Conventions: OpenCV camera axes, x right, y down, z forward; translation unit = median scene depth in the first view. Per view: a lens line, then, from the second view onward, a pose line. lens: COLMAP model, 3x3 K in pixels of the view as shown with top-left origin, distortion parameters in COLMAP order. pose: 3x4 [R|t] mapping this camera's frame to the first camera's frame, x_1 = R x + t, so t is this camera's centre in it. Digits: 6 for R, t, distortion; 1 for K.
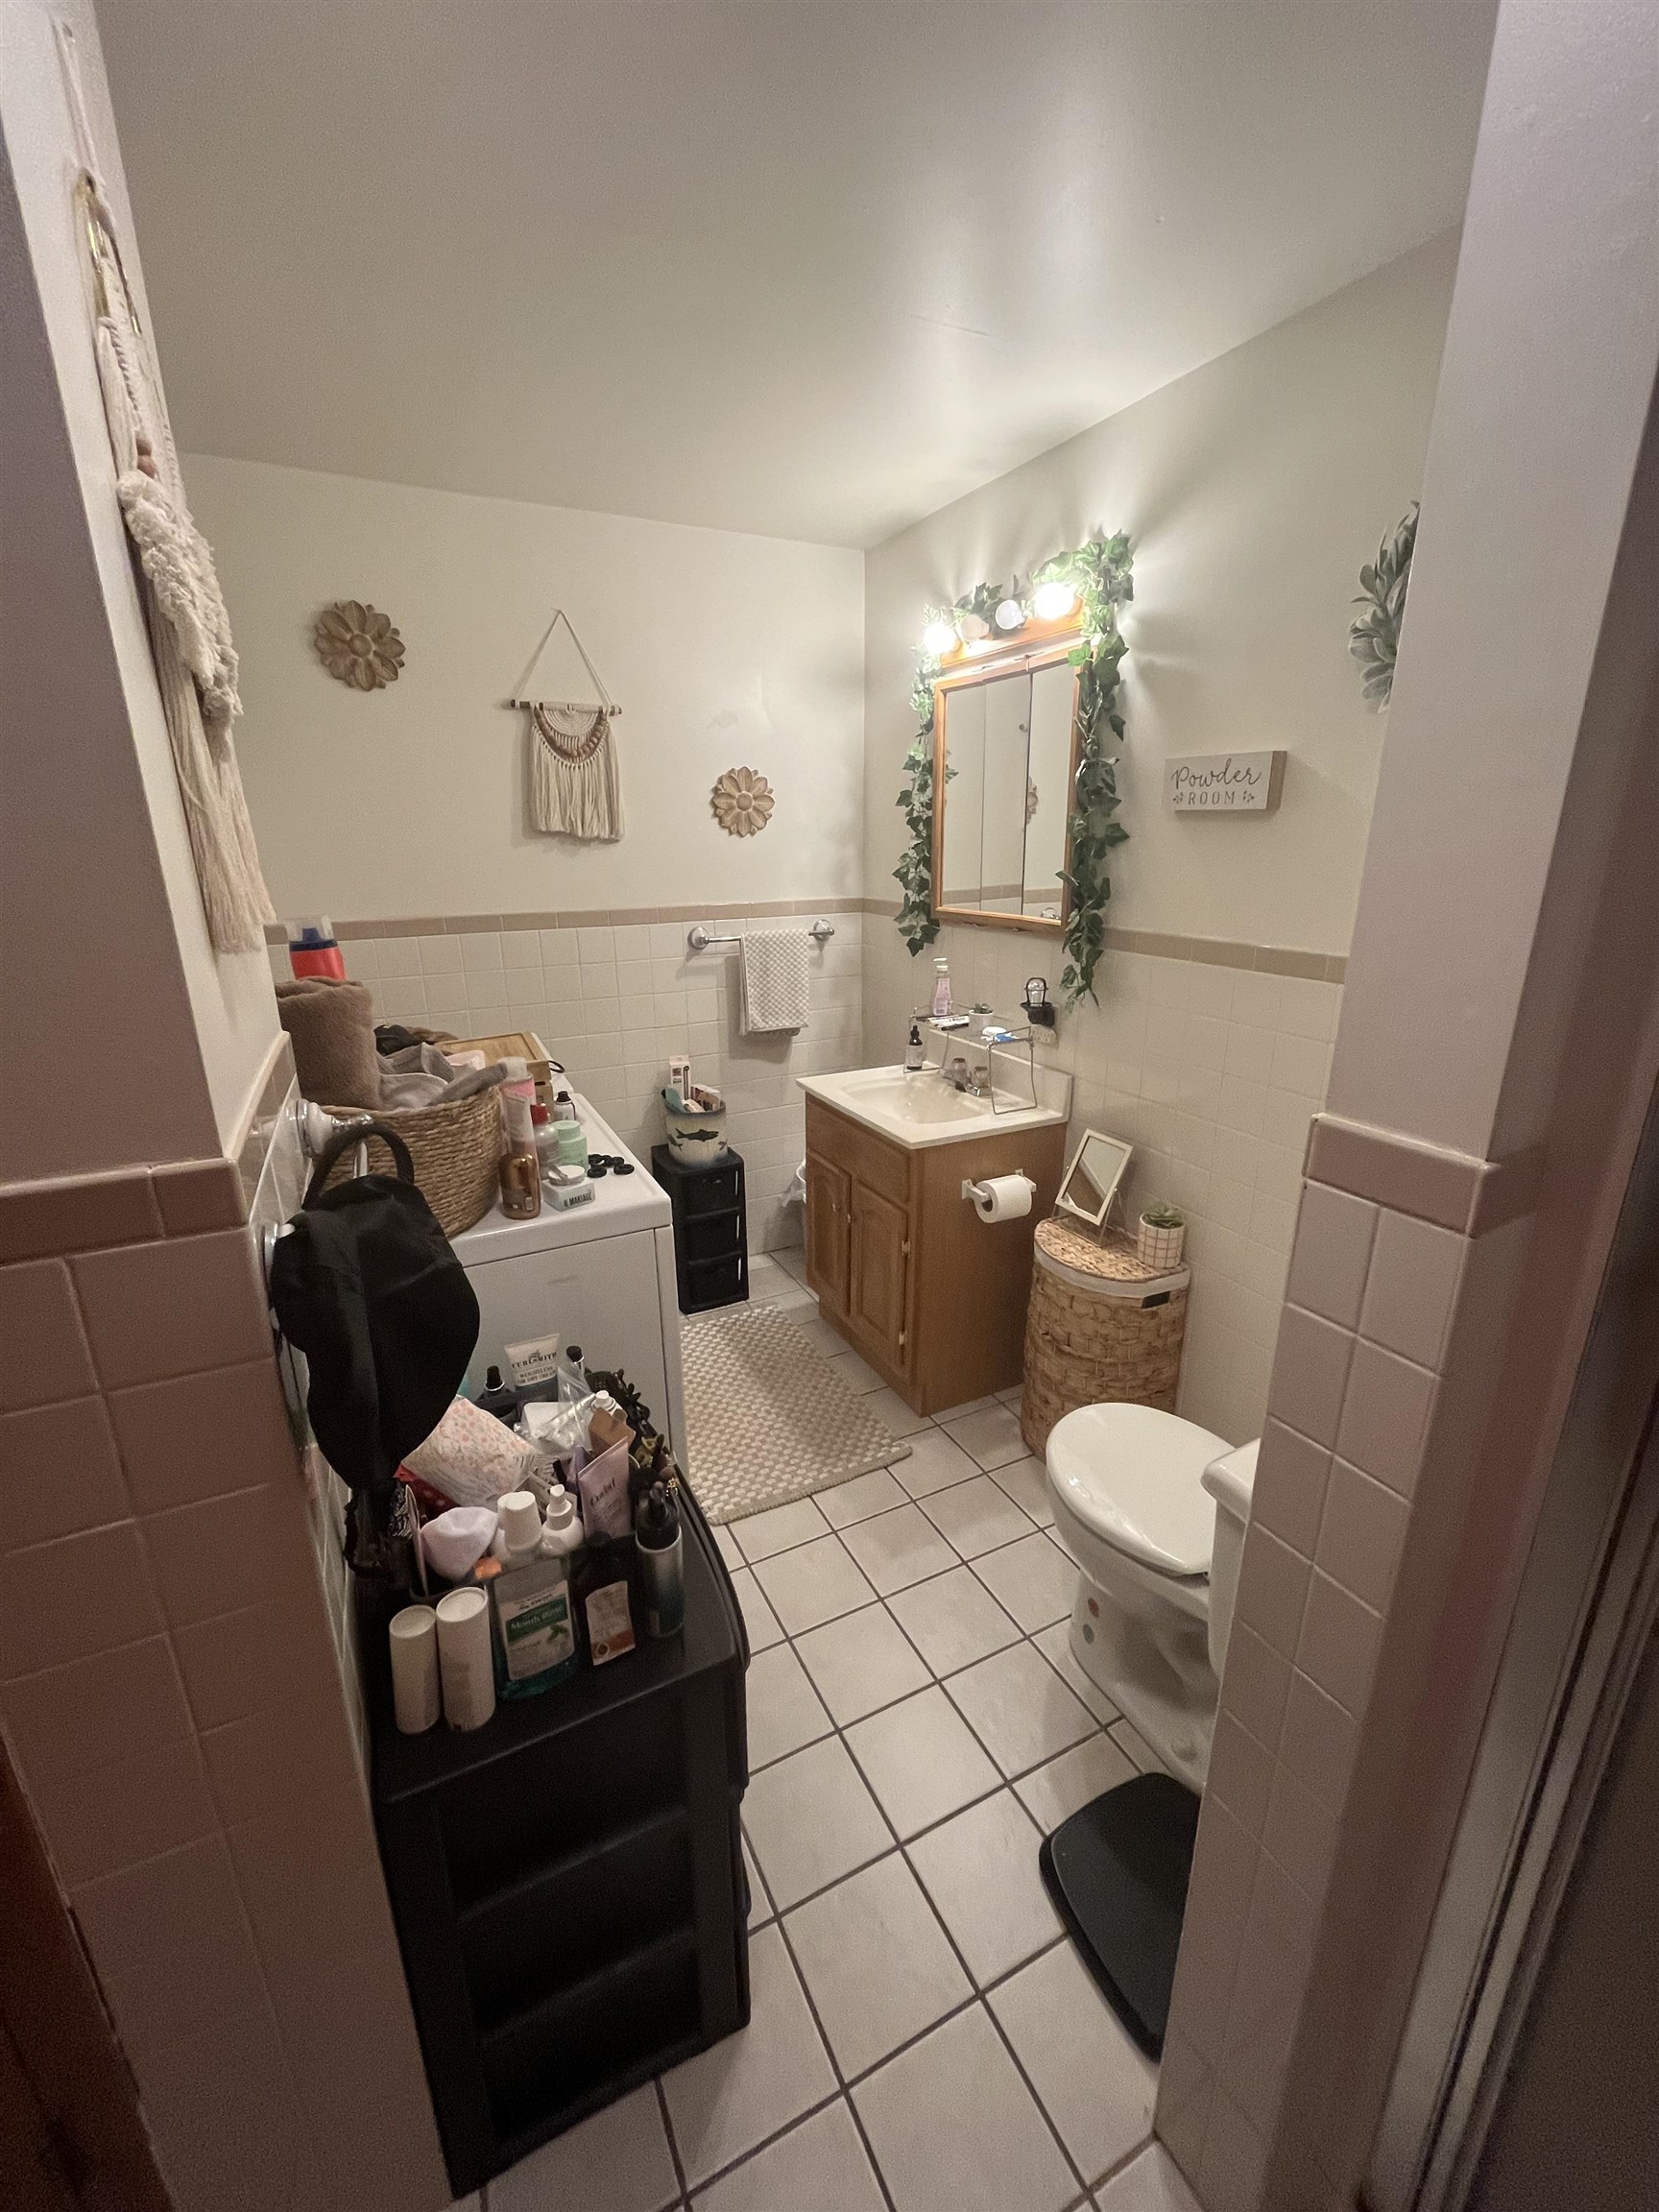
lens RADIAL K [[893.0, 0, 827.8], [0, 893.0, 1099.4], [0, 0, 1]] dist [-0.003345, -0.000055]
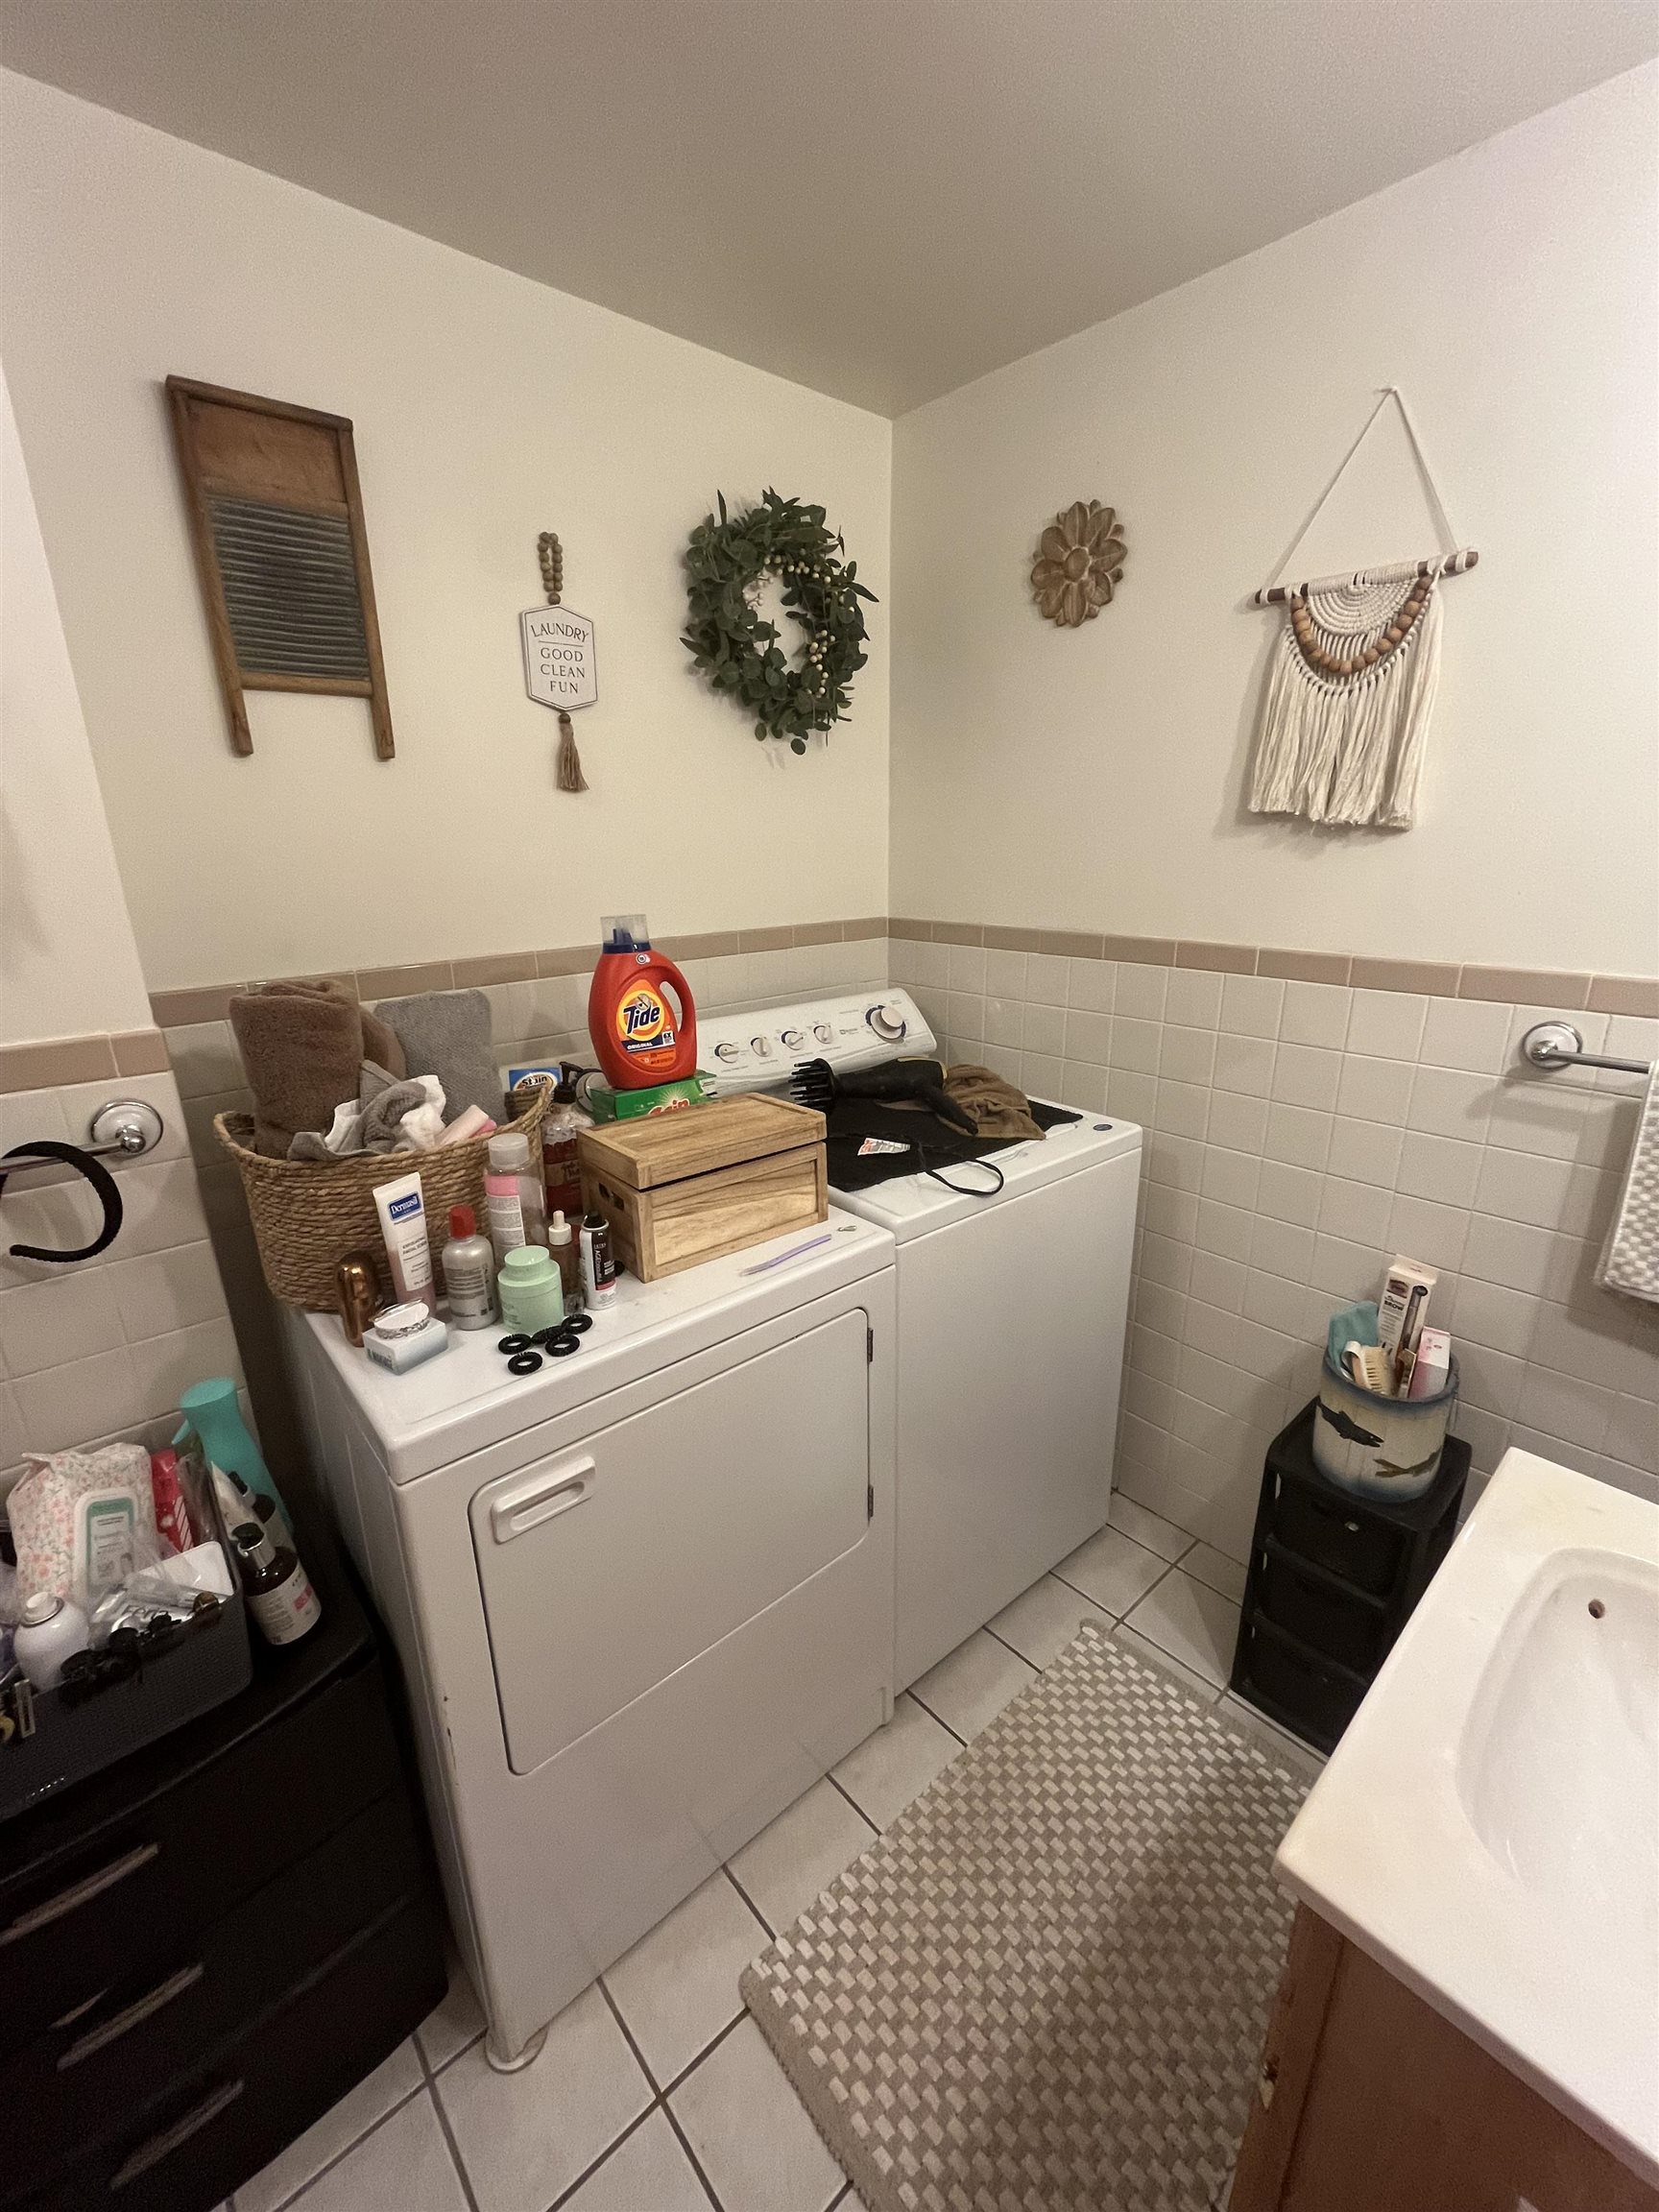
lens RADIAL K [[893.0, 0, 827.8], [0, 893.0, 1099.4], [0, 0, 1]] dist [-0.003345, -0.000055]
pose [[0.253851, 0.282848, -0.924963, 0.215303], [-0.269682, 0.939063, 0.213147, -0.175431], [0.928887, 0.195339, 0.314661, 0.600796]]
